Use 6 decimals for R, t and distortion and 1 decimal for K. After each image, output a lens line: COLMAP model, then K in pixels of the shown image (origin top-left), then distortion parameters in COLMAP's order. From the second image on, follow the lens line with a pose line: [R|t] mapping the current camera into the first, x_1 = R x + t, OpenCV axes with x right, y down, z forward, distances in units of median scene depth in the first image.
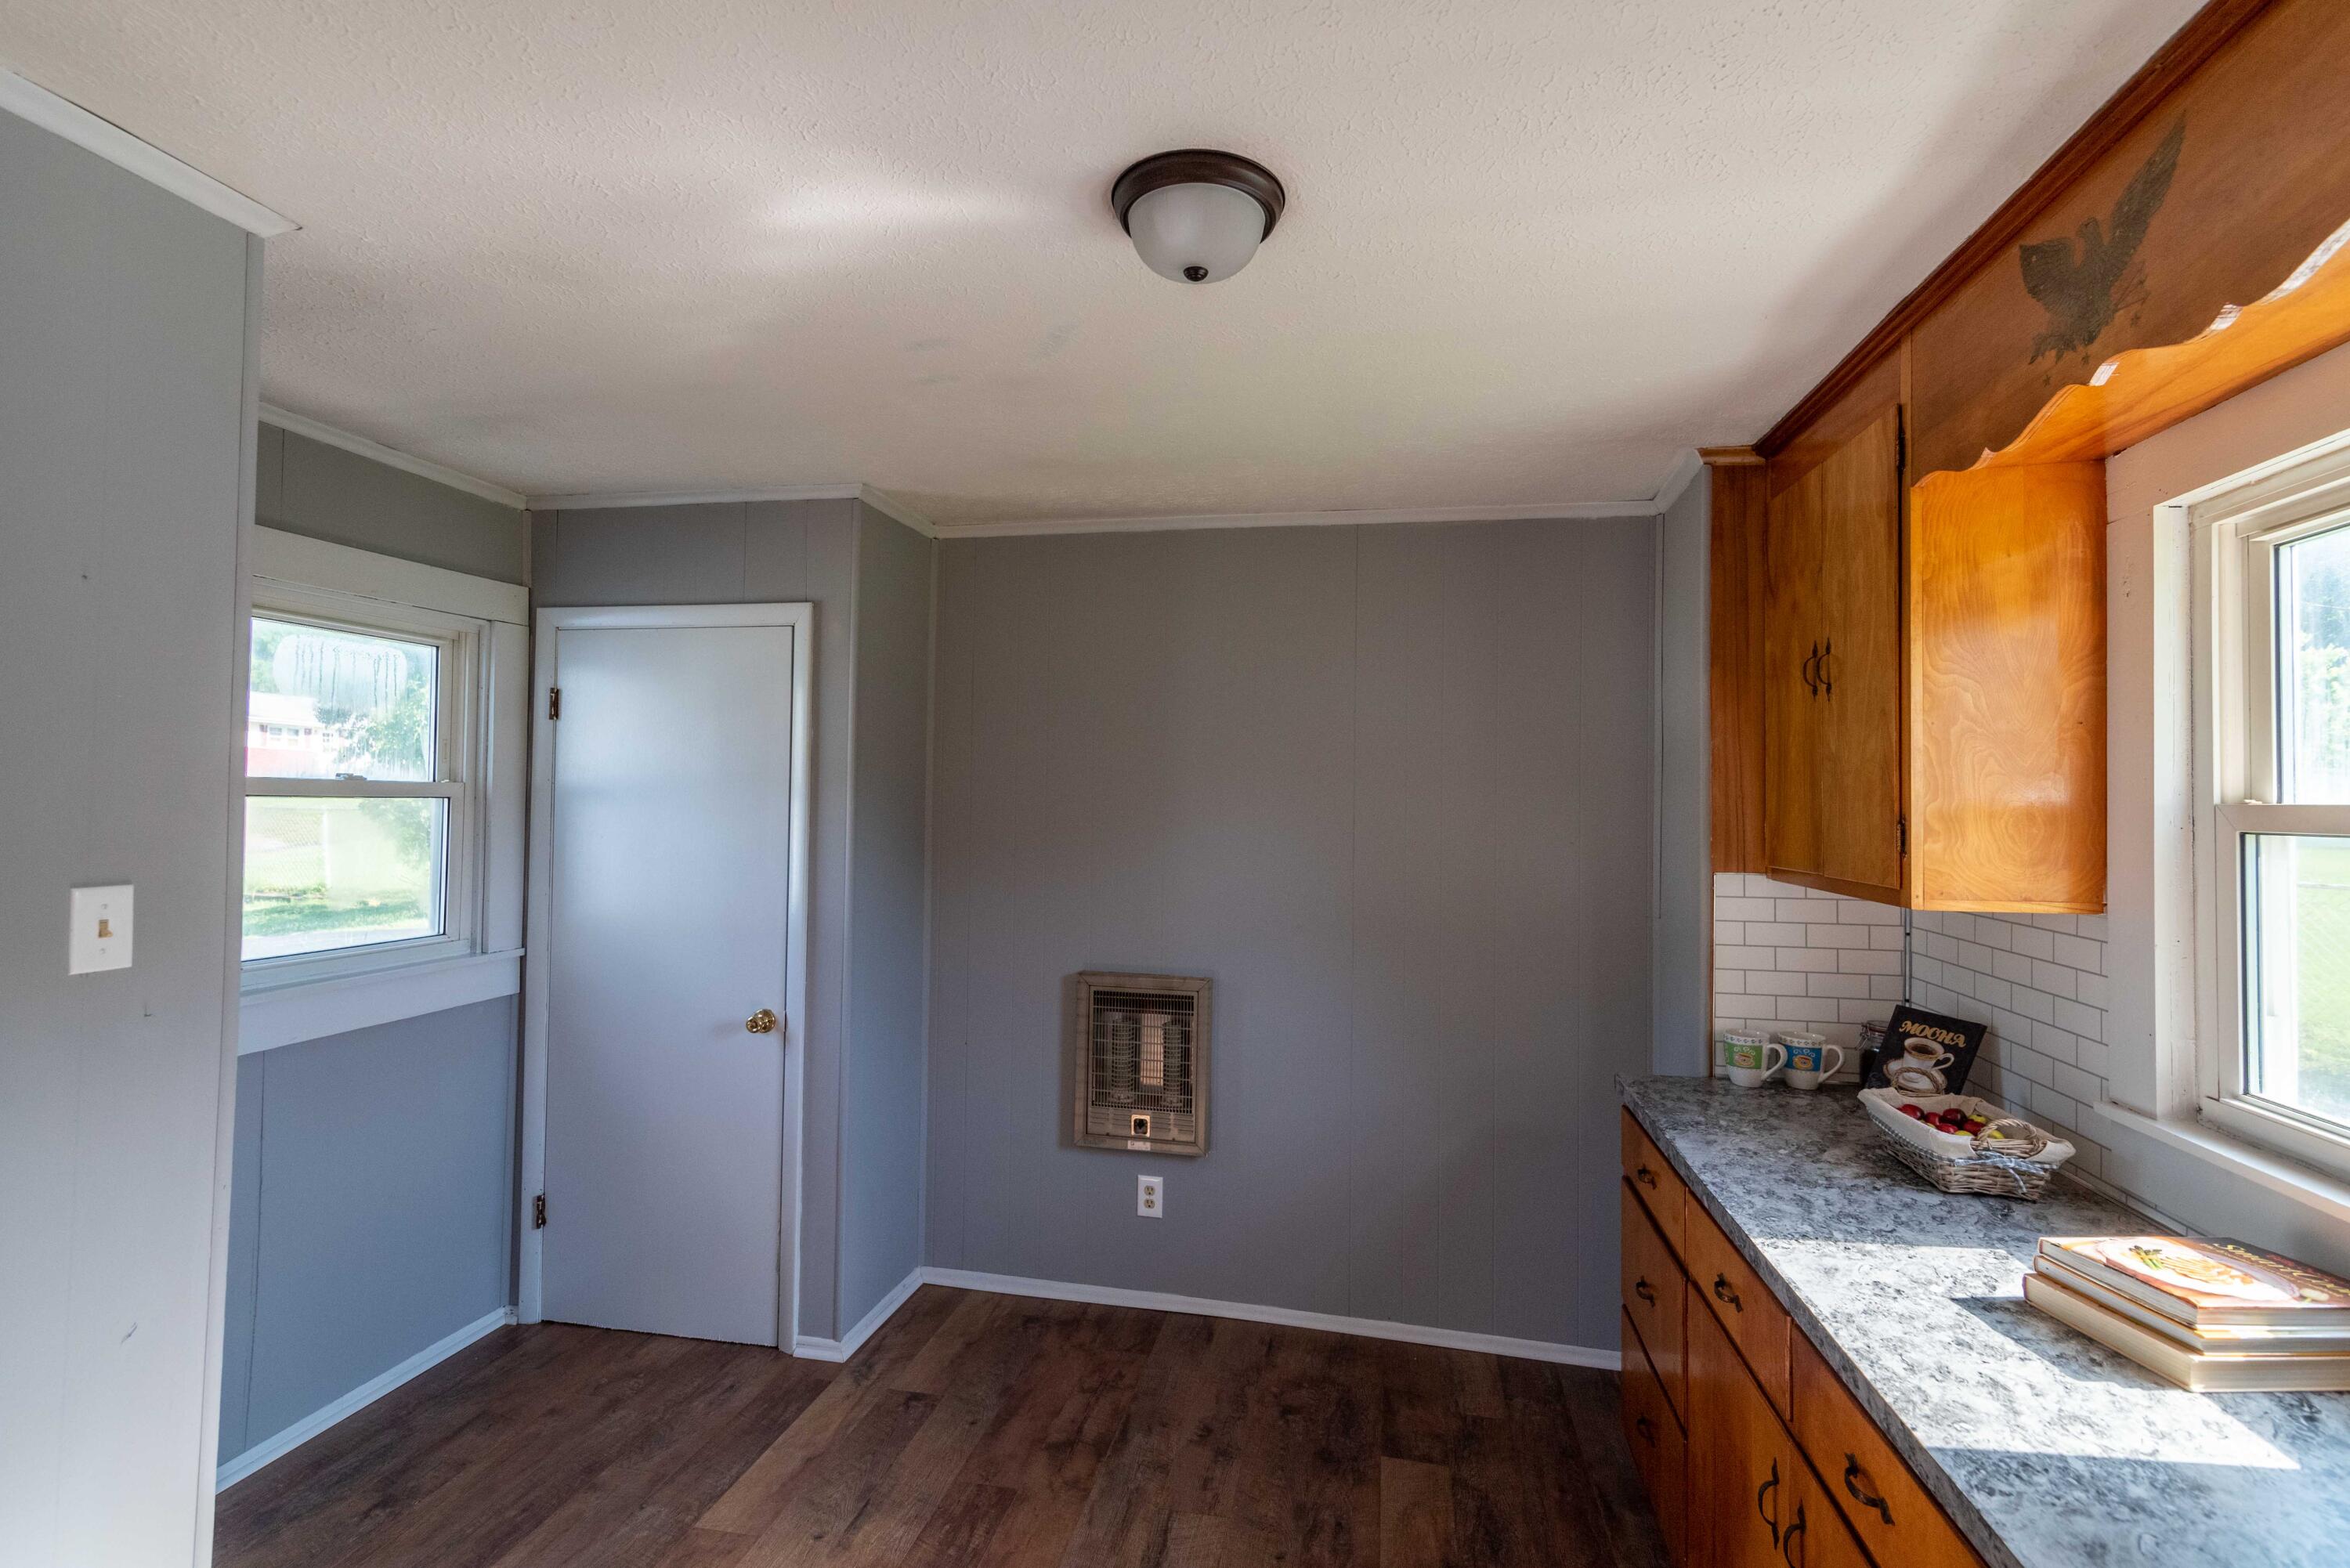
lens RADIAL K [[1055.8, 0, 1176.7], [0, 1055.8, 782.0], [0, 0, 1]] dist [0.008405, -0.000220]
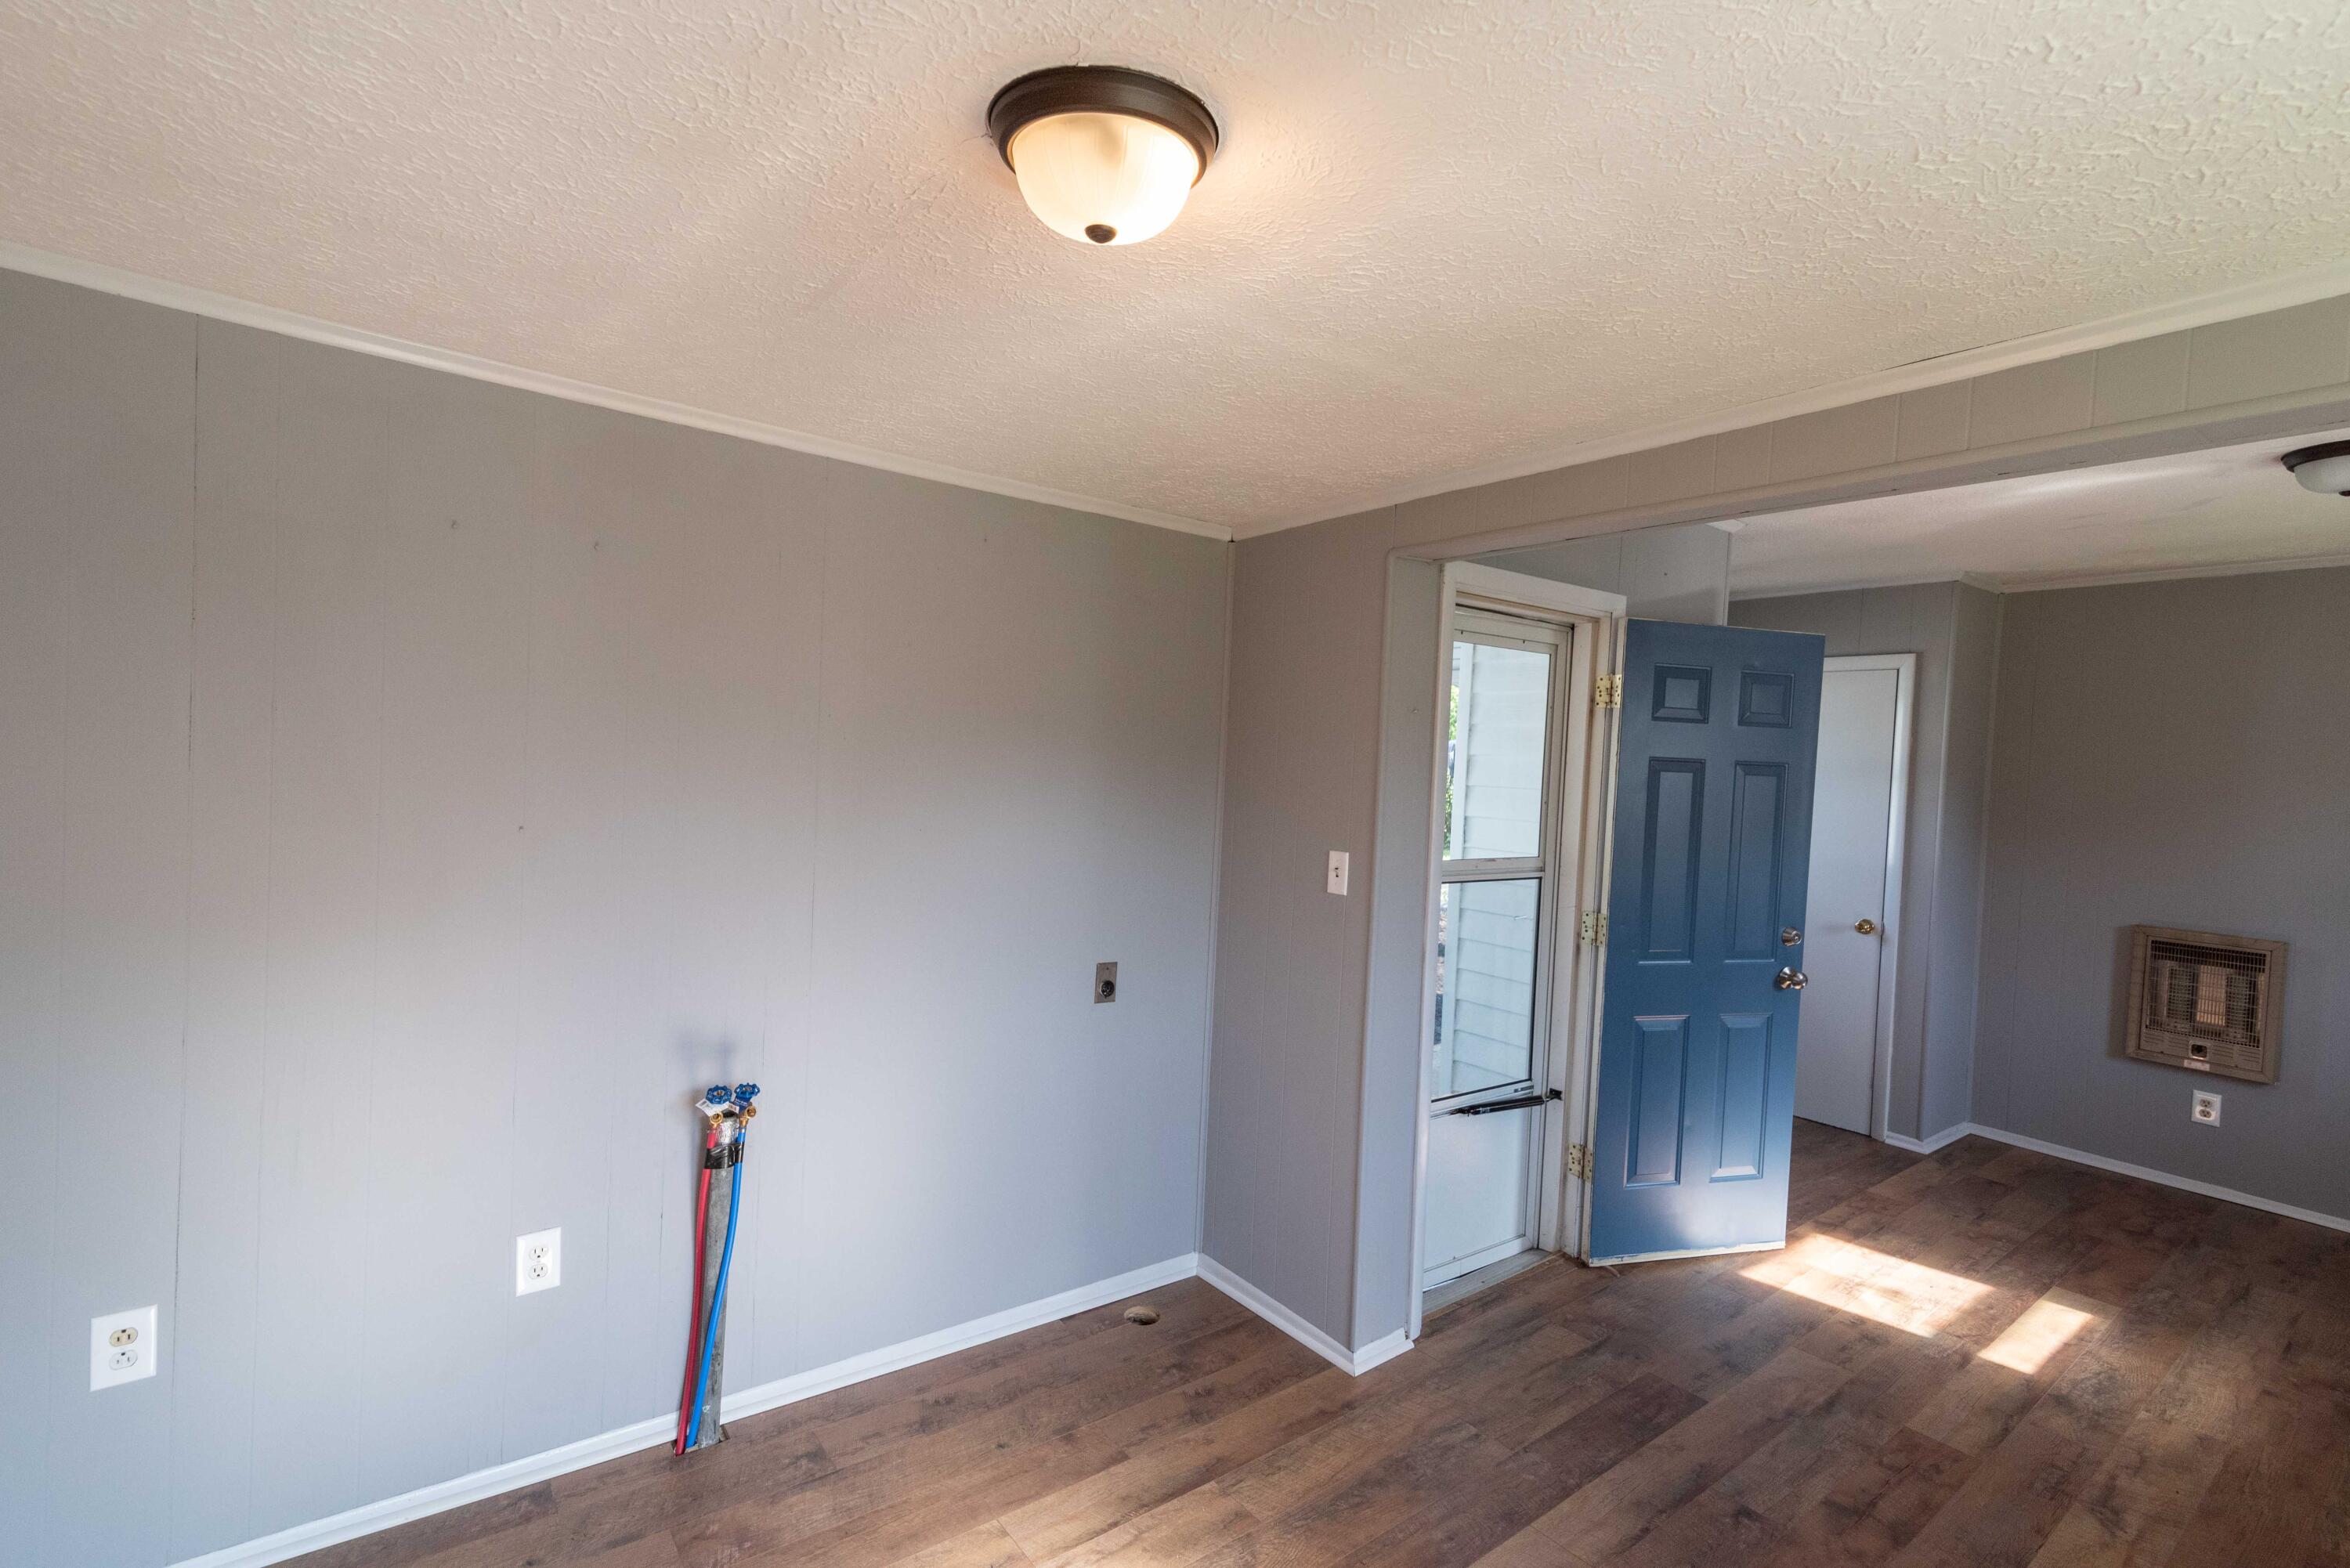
lens RADIAL K [[1055.8, 0, 1168.6], [0, 1055.8, 787.8], [0, 0, 1]] dist [0.008405, -0.000220]
pose [[0.745554, 0.035726, -0.665486, -0.117468], [-0.019829, 0.999309, 0.031433, -0.004686], [0.666150, -0.010239, 0.745748, -0.775033]]
